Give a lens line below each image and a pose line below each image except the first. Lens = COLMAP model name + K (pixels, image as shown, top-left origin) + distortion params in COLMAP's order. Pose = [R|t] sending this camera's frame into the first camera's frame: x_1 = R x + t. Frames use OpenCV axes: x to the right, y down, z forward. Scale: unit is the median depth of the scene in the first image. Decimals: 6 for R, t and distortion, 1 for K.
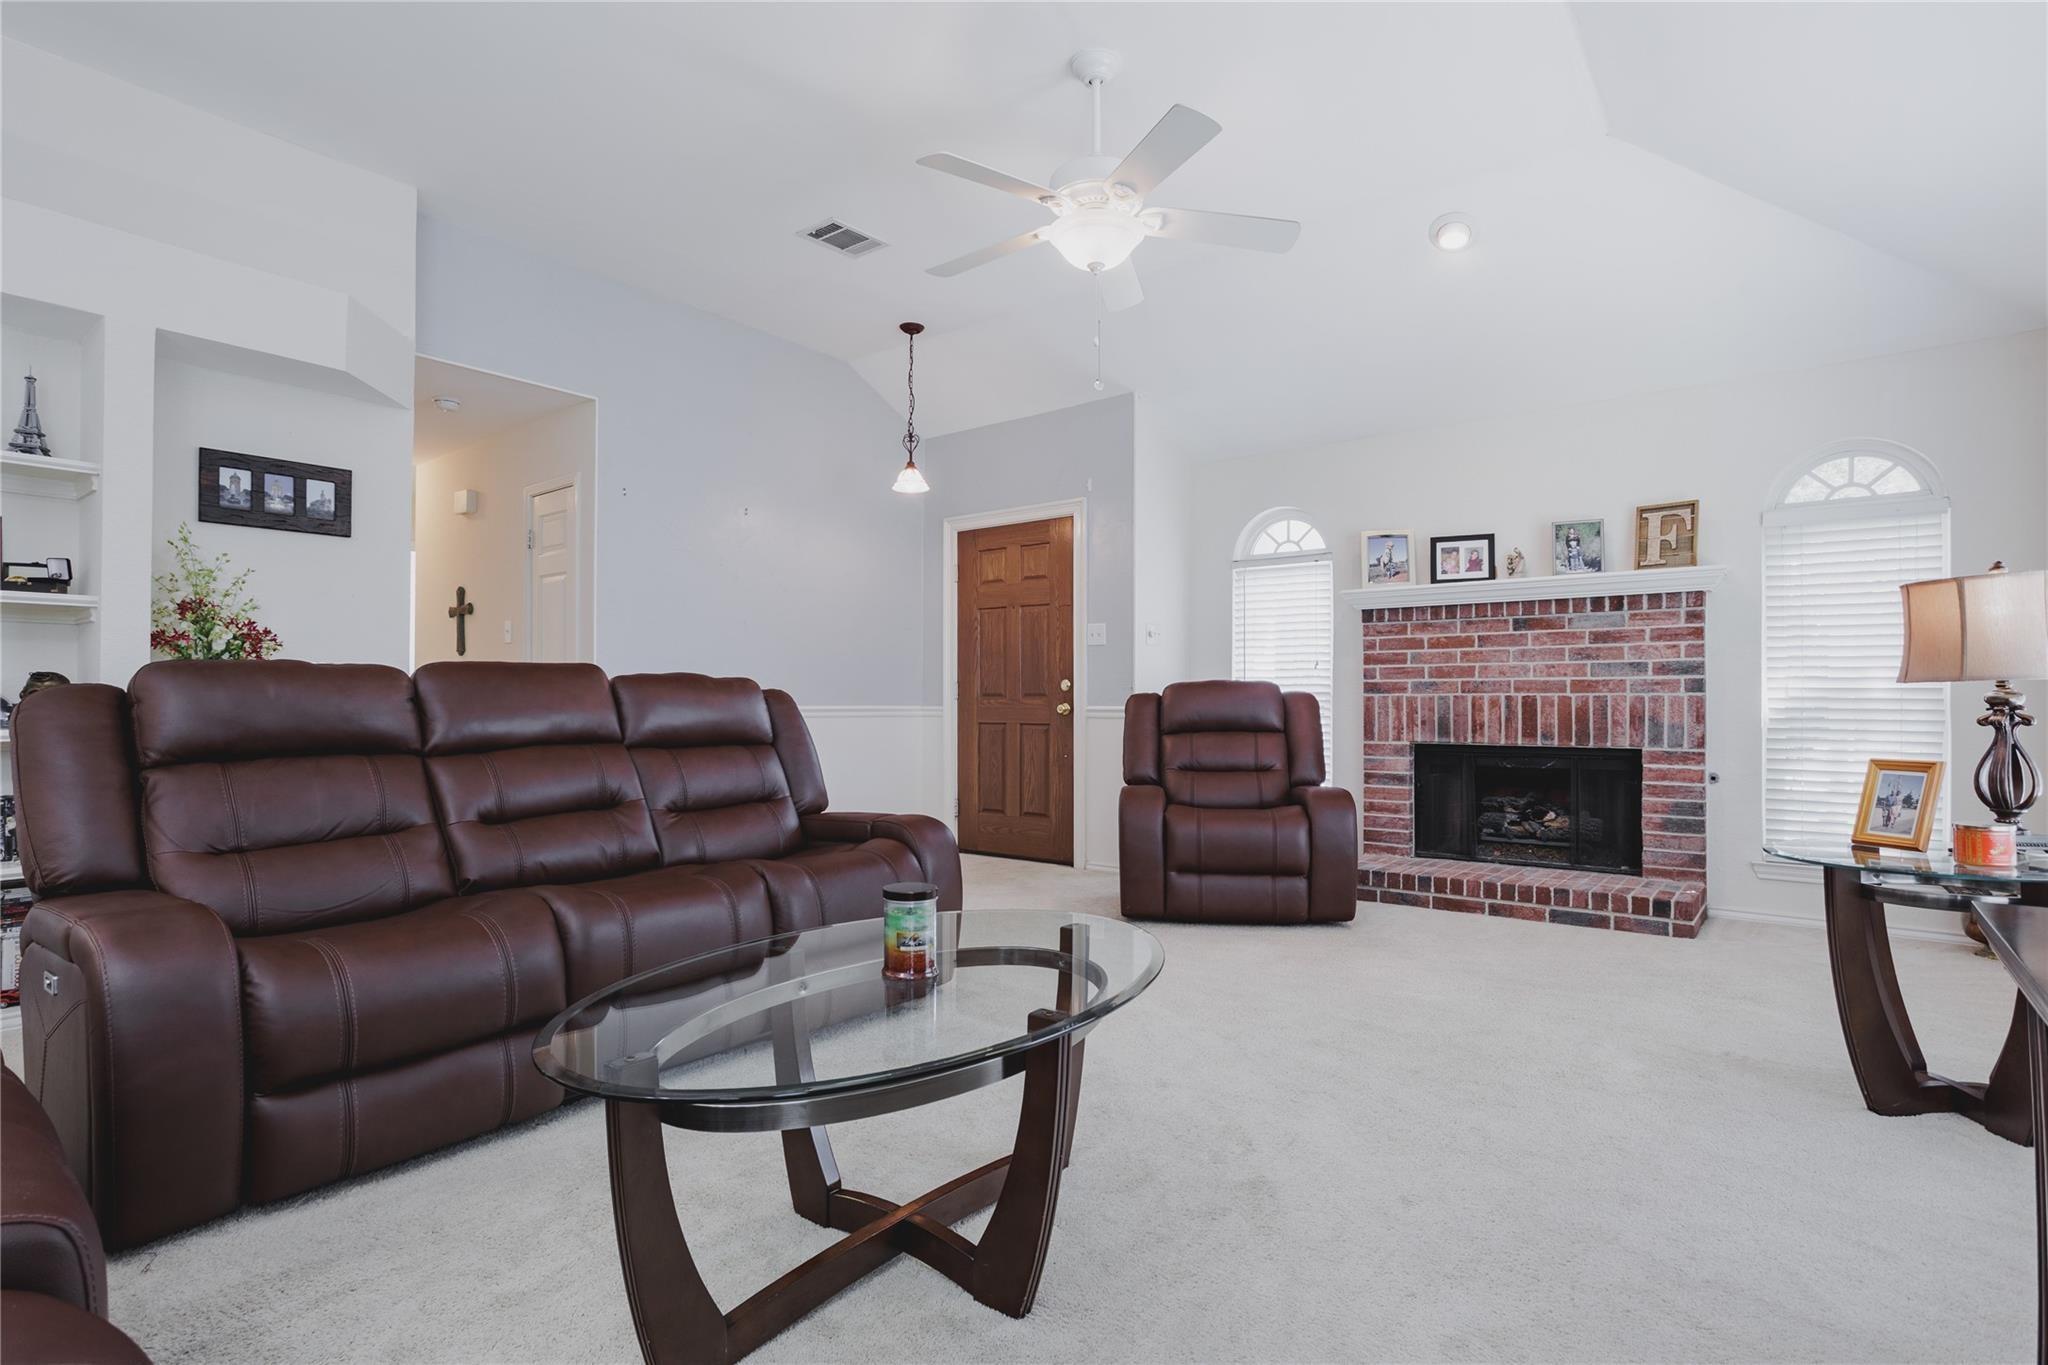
lens RADIAL K [[1008.5, 0, 1013.4], [0, 1008.5, 687.9], [0, 0, 1]] dist [-0.023375, 0.001257]
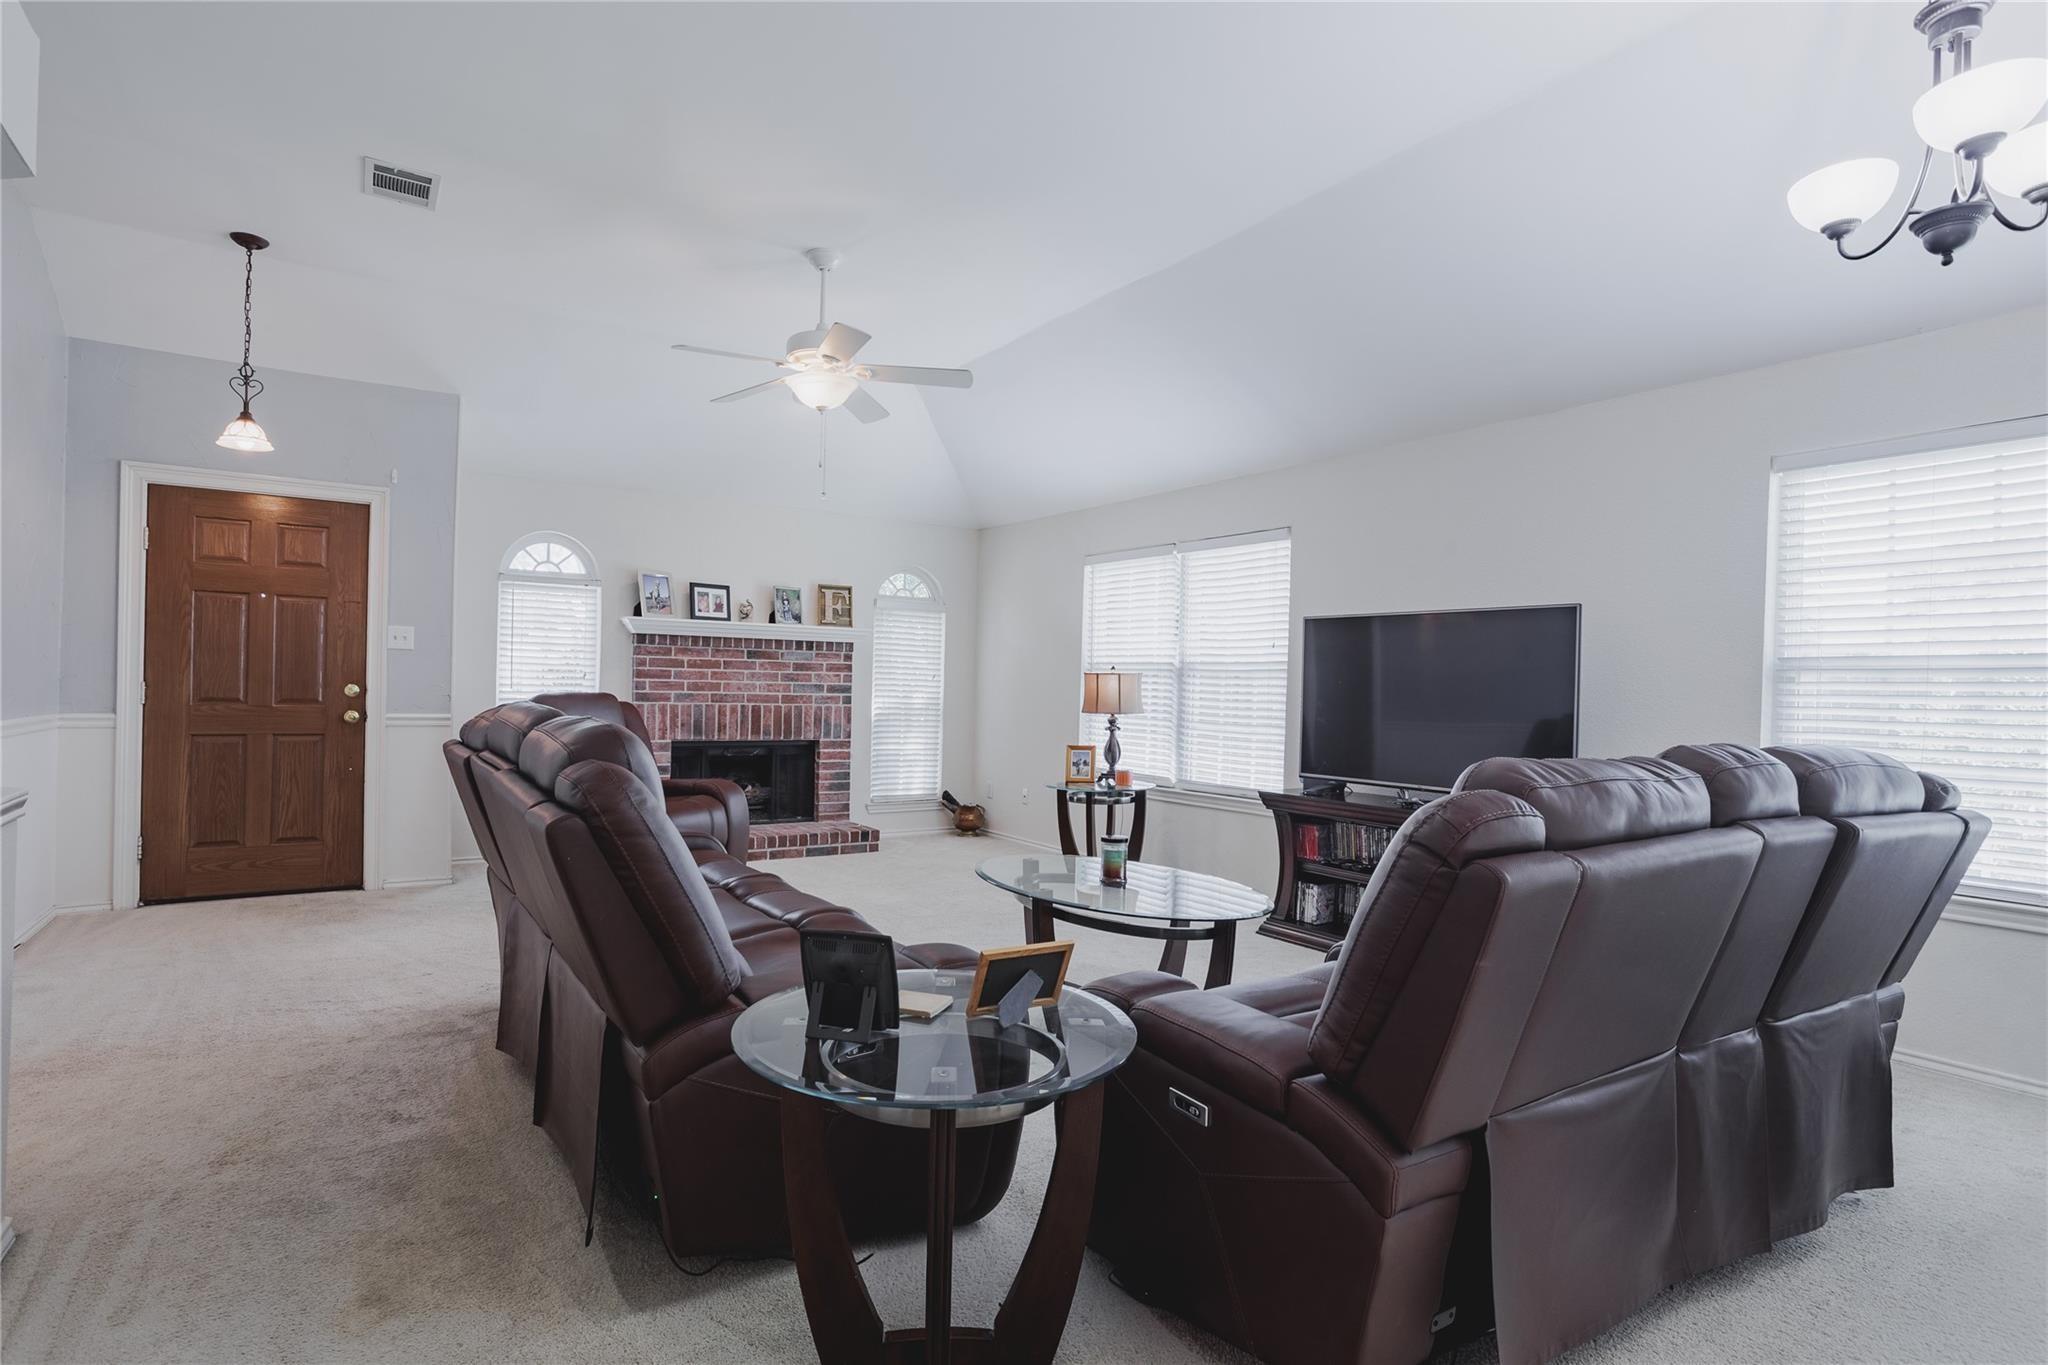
lens RADIAL K [[1008.5, 0, 1013.4], [0, 1008.5, 687.9], [0, 0, 1]] dist [-0.023375, 0.001257]
pose [[0.333075, 0.008343, 0.942863, -0.721631], [-0.033277, 0.999442, 0.002912, -0.033375], [-0.942313, -0.032346, 0.333167, 0.180603]]
